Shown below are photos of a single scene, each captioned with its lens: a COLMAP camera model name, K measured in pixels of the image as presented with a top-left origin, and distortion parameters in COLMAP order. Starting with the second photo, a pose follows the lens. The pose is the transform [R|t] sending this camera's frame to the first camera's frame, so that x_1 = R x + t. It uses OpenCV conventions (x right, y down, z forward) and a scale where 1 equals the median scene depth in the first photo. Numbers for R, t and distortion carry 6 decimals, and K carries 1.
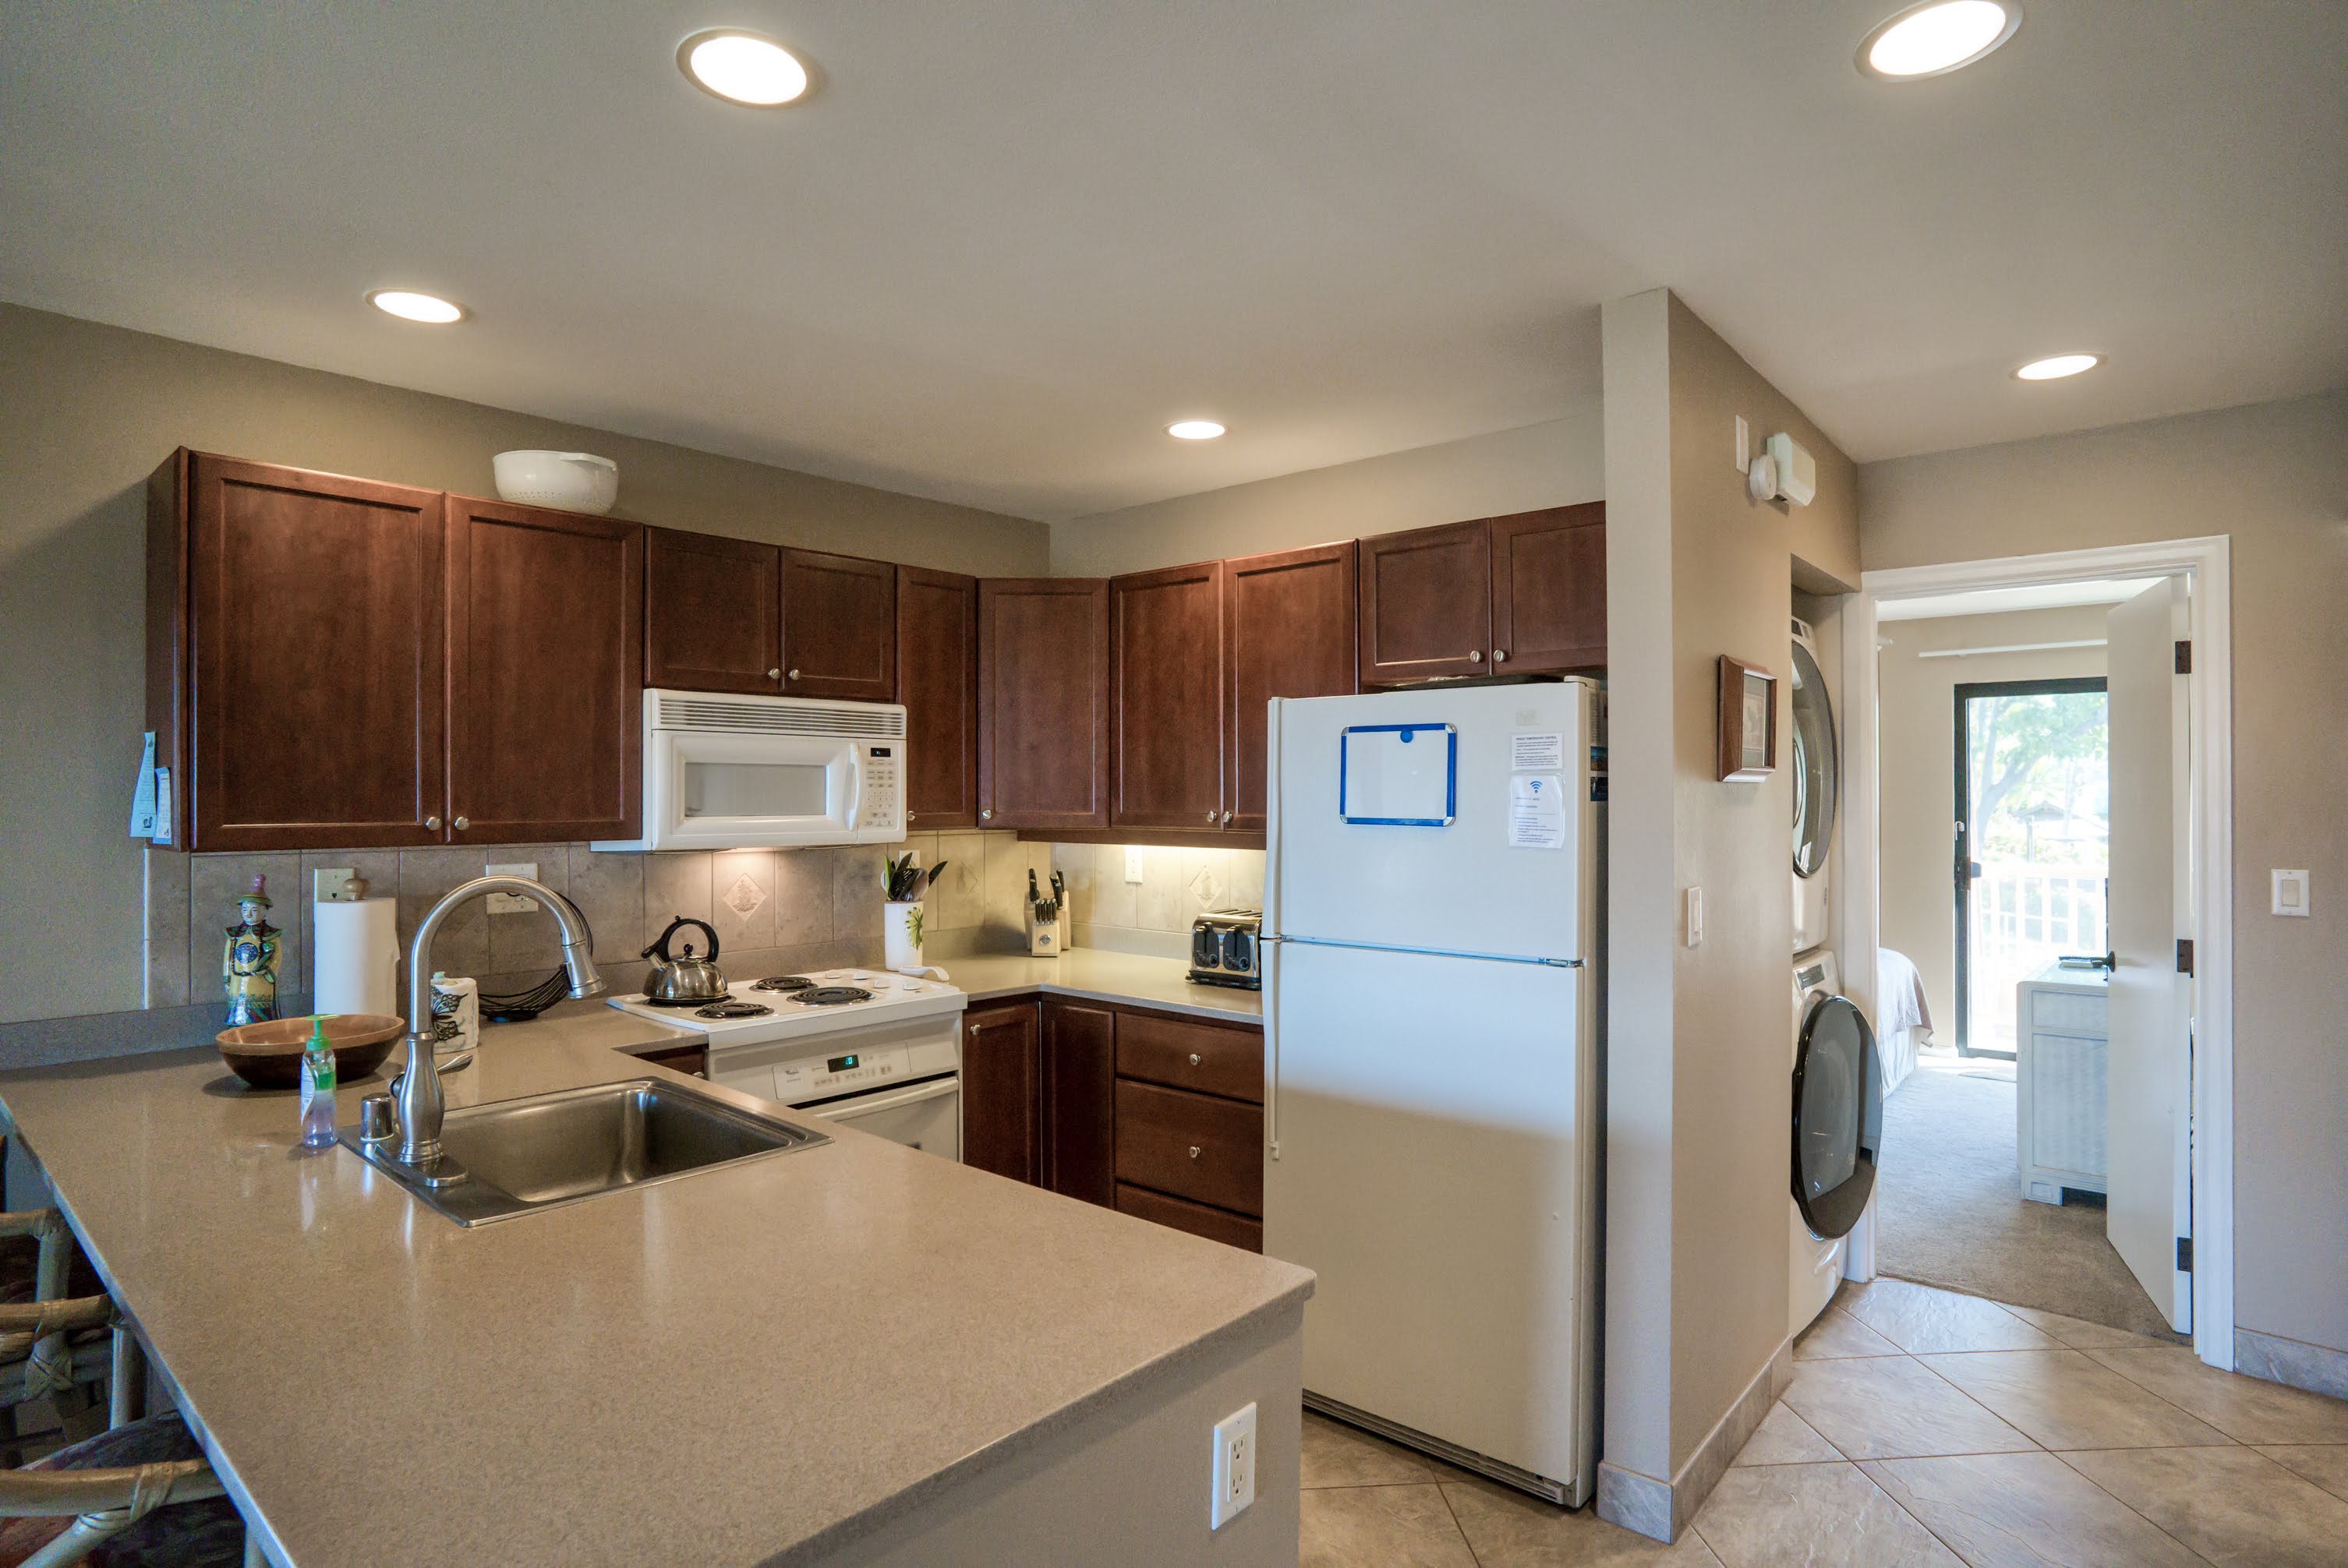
lens RADIAL K [[1241.6, 0, 1170.6], [0, 1241.6, 780.8], [0, 0, 1]] dist [-0.061261, 0.034635]
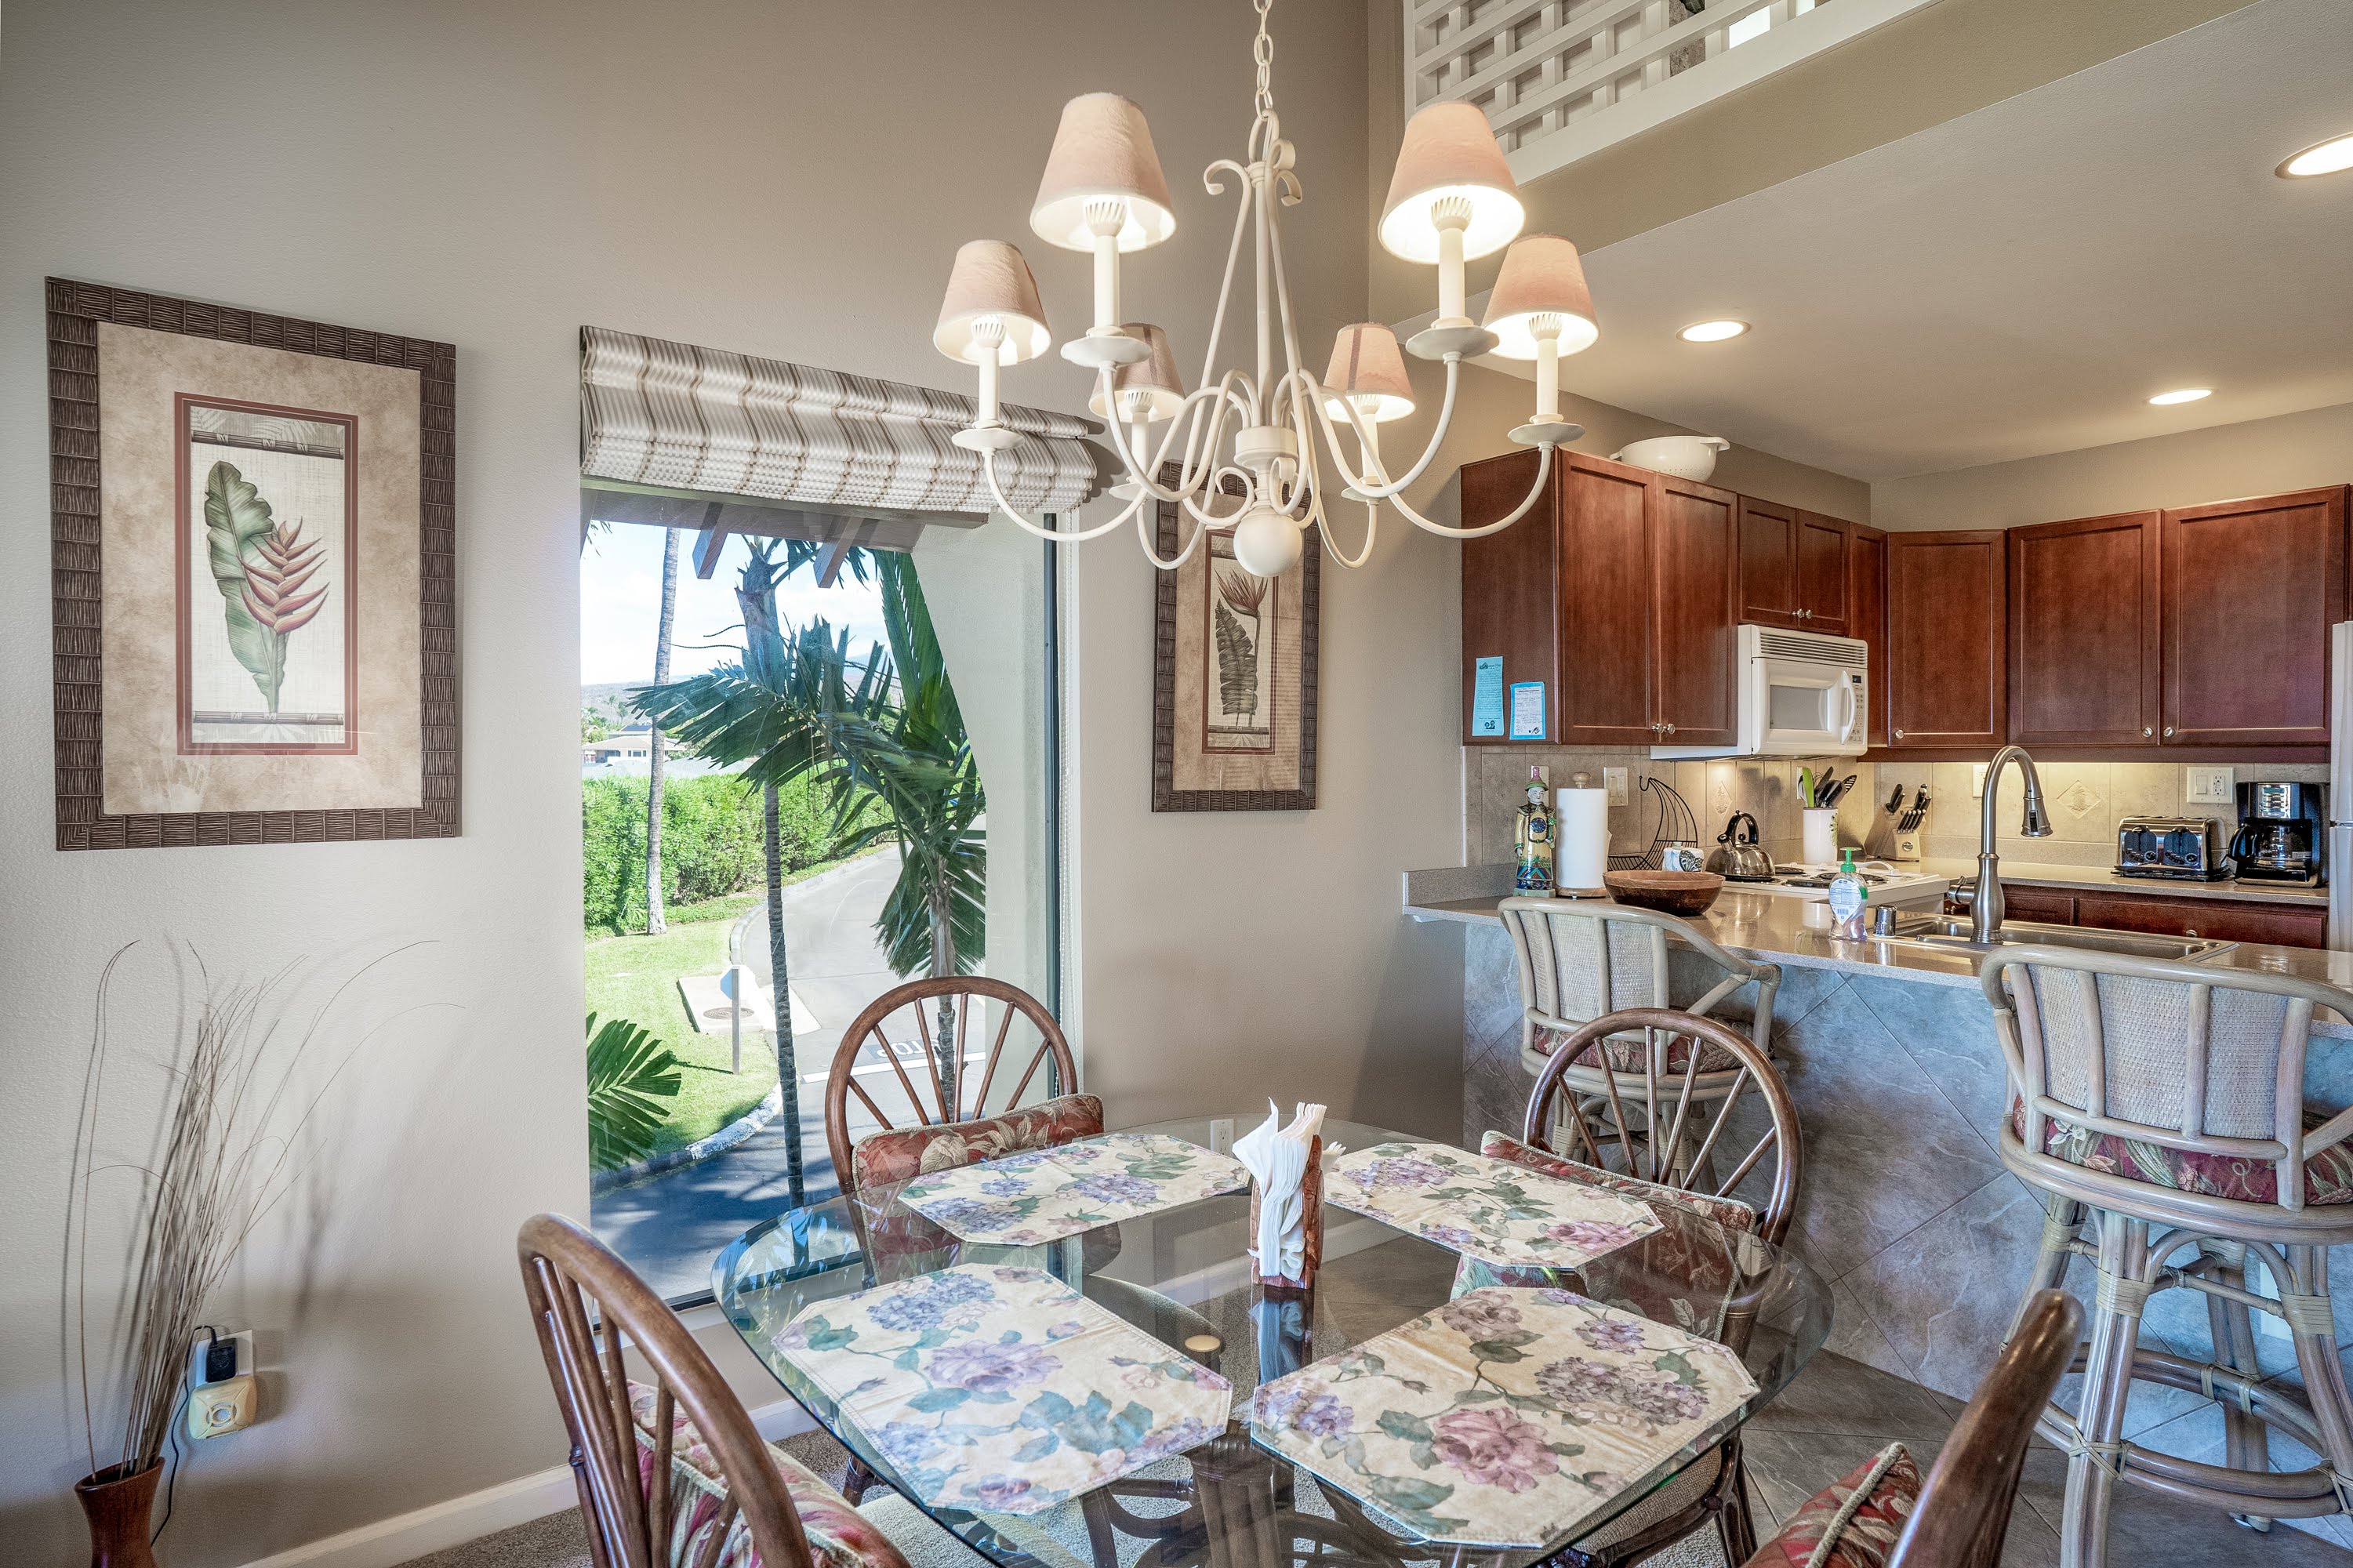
lens RADIAL K [[1244.3, 0, 1178.0], [0, 1244.3, 758.1], [0, 0, 1]] dist [-0.061261, 0.034635]
pose [[0.979133, -0.000340, -0.203221, -0.607239], [0.002635, 0.999936, 0.011025, 0.036885], [0.203205, -0.011330, 0.979071, -0.279564]]
